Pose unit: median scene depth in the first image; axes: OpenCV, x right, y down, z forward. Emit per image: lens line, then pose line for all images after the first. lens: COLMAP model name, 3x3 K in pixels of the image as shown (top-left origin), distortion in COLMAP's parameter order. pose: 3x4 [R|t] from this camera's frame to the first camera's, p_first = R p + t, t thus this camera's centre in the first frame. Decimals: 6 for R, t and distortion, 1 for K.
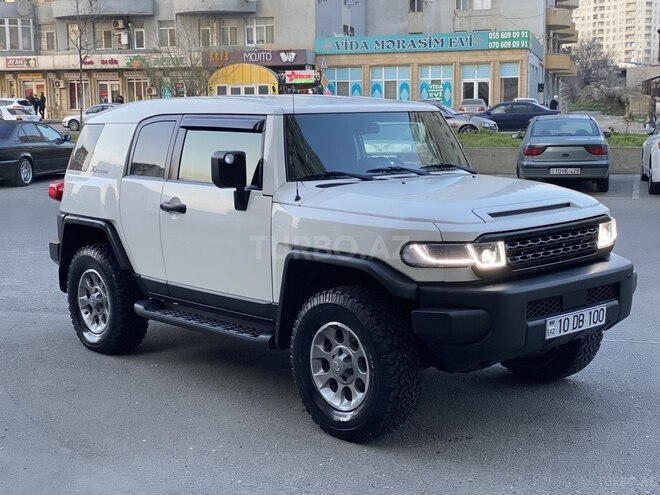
lens RADIAL K [[988.1, 0, 333.2], [0, 988.1, 252.9], [0, 0, 1]] dist [0.111693, 0.000000]
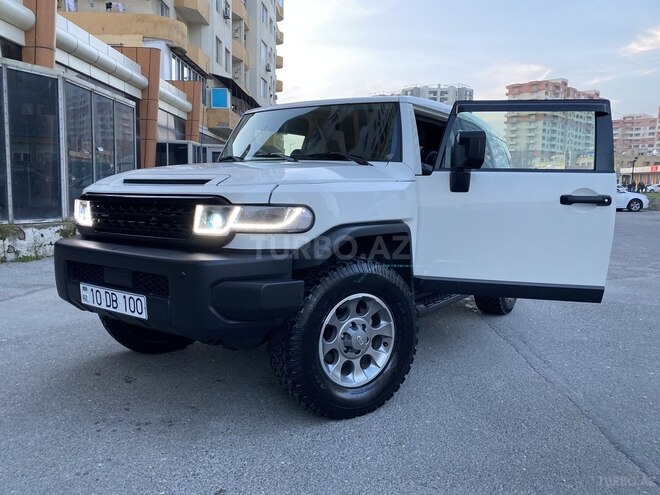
lens RADIAL K [[503.6, 0, 322.2], [0, 503.6, 248.0], [0, 0, 1]] dist [0.025505, -0.007135]
pose [[0.244957, 0.132737, -0.960405, 0.621493], [-0.157053, 0.982933, 0.095794, -0.045013], [0.956729, 0.127369, 0.261623, 0.897143]]
